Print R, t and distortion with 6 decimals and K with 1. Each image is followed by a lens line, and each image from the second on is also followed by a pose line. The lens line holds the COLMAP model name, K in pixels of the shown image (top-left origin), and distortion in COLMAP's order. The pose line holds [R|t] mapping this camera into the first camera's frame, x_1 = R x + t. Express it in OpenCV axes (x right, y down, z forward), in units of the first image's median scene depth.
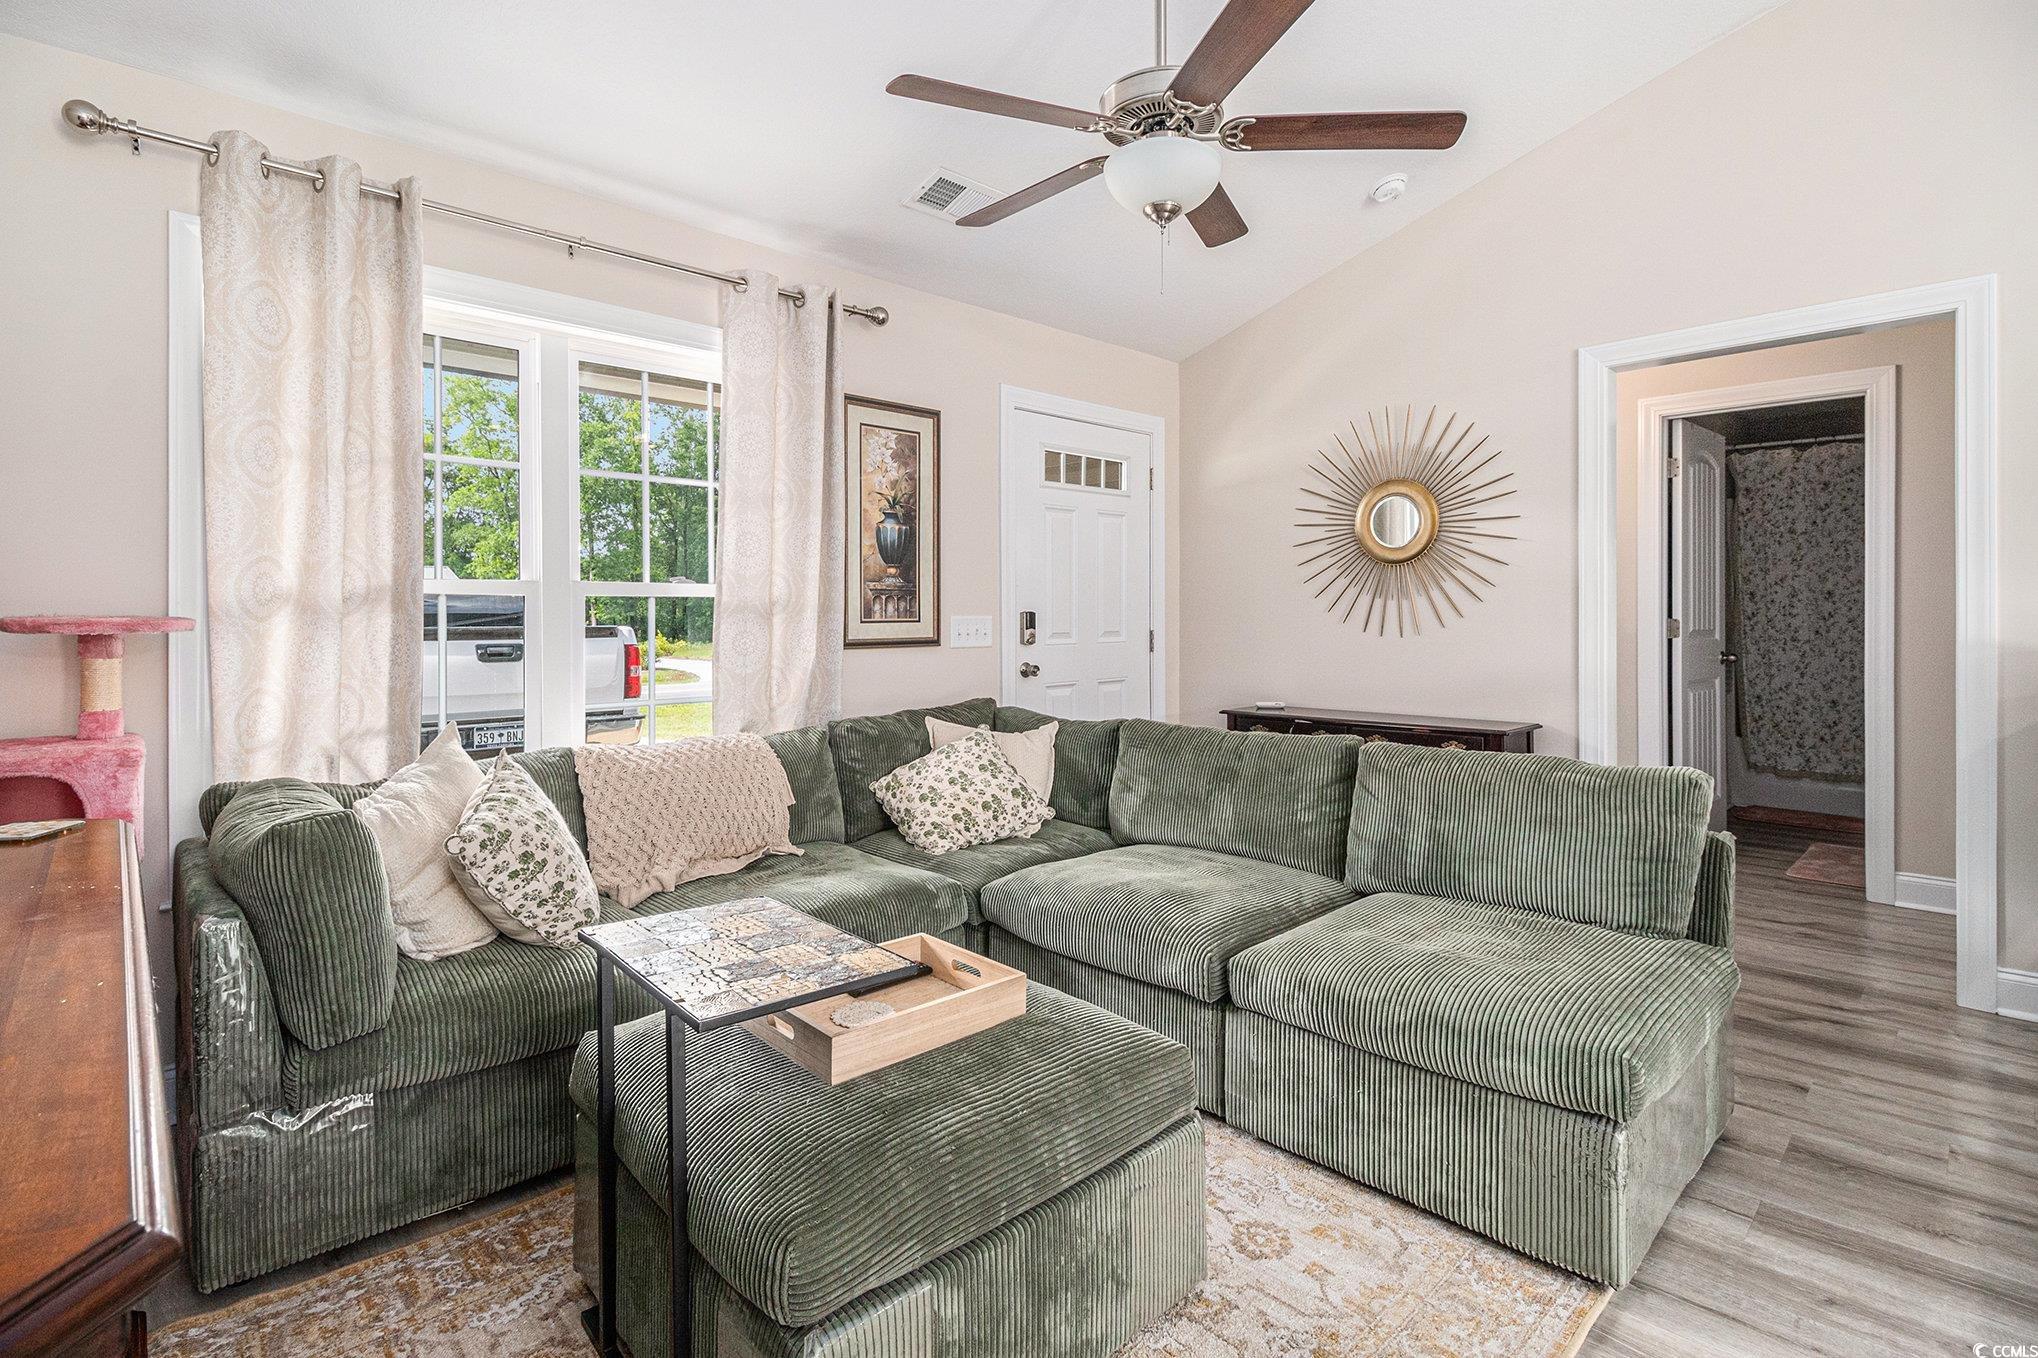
lens RADIAL K [[969.8, 0, 1019.7], [0, 969.8, 614.9], [0, 0, 1]] dist [-0.001141, 0.000117]
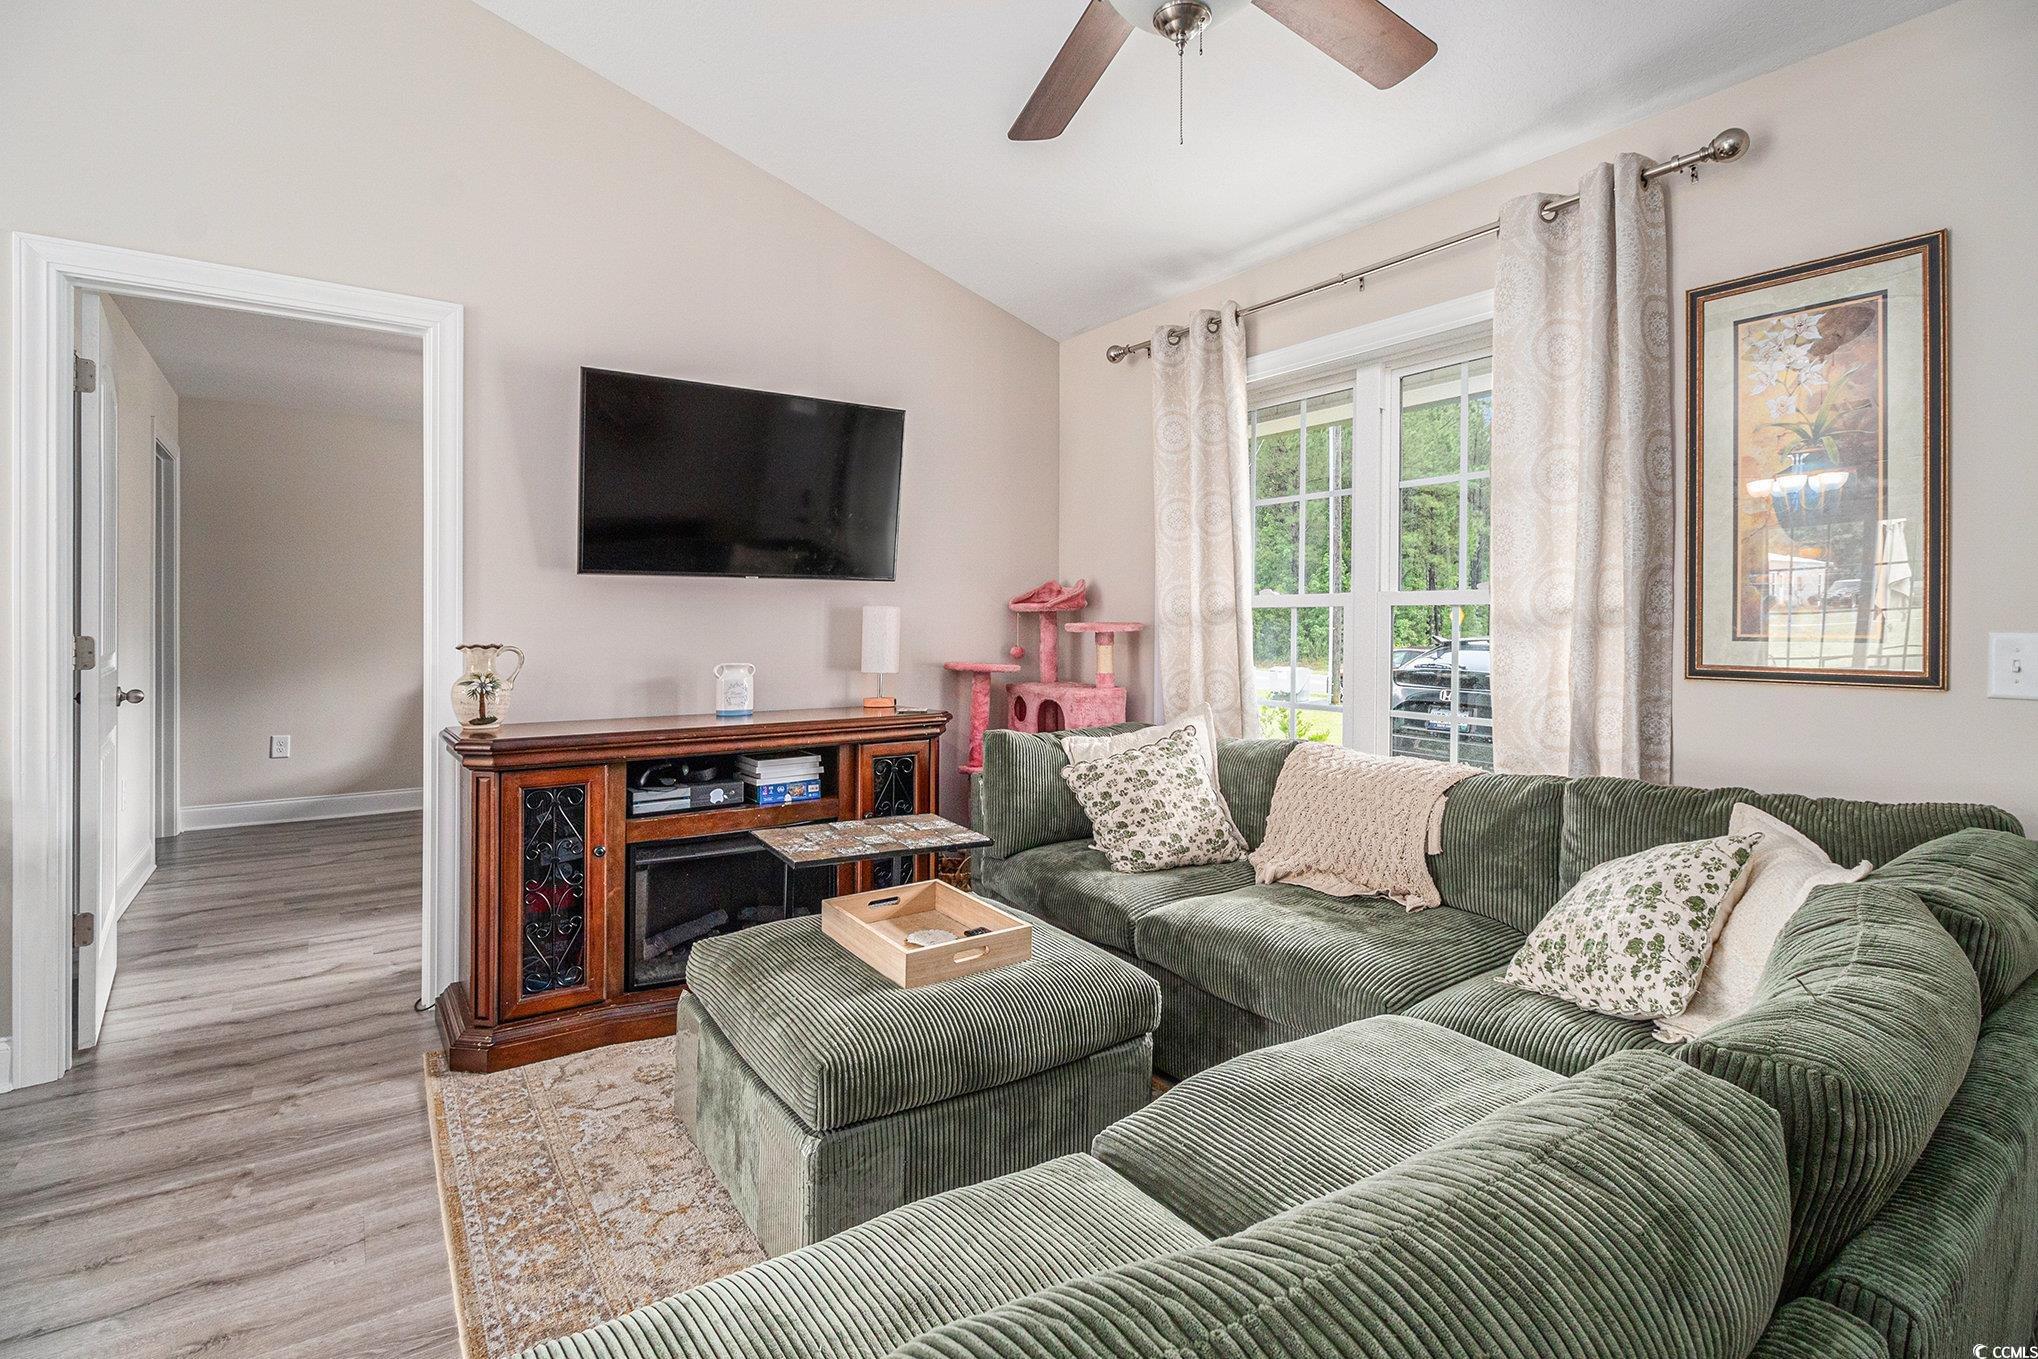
lens RADIAL K [[969.8, 0, 1019.7], [0, 969.8, 615.4], [0, 0, 1]] dist [-0.001141, 0.000117]
pose [[-0.141065, 0.000103, -0.990000, 0.532953], [-0.004354, 0.999990, 0.000724, -0.006148], [0.989991, 0.004412, -0.141064, 0.640498]]
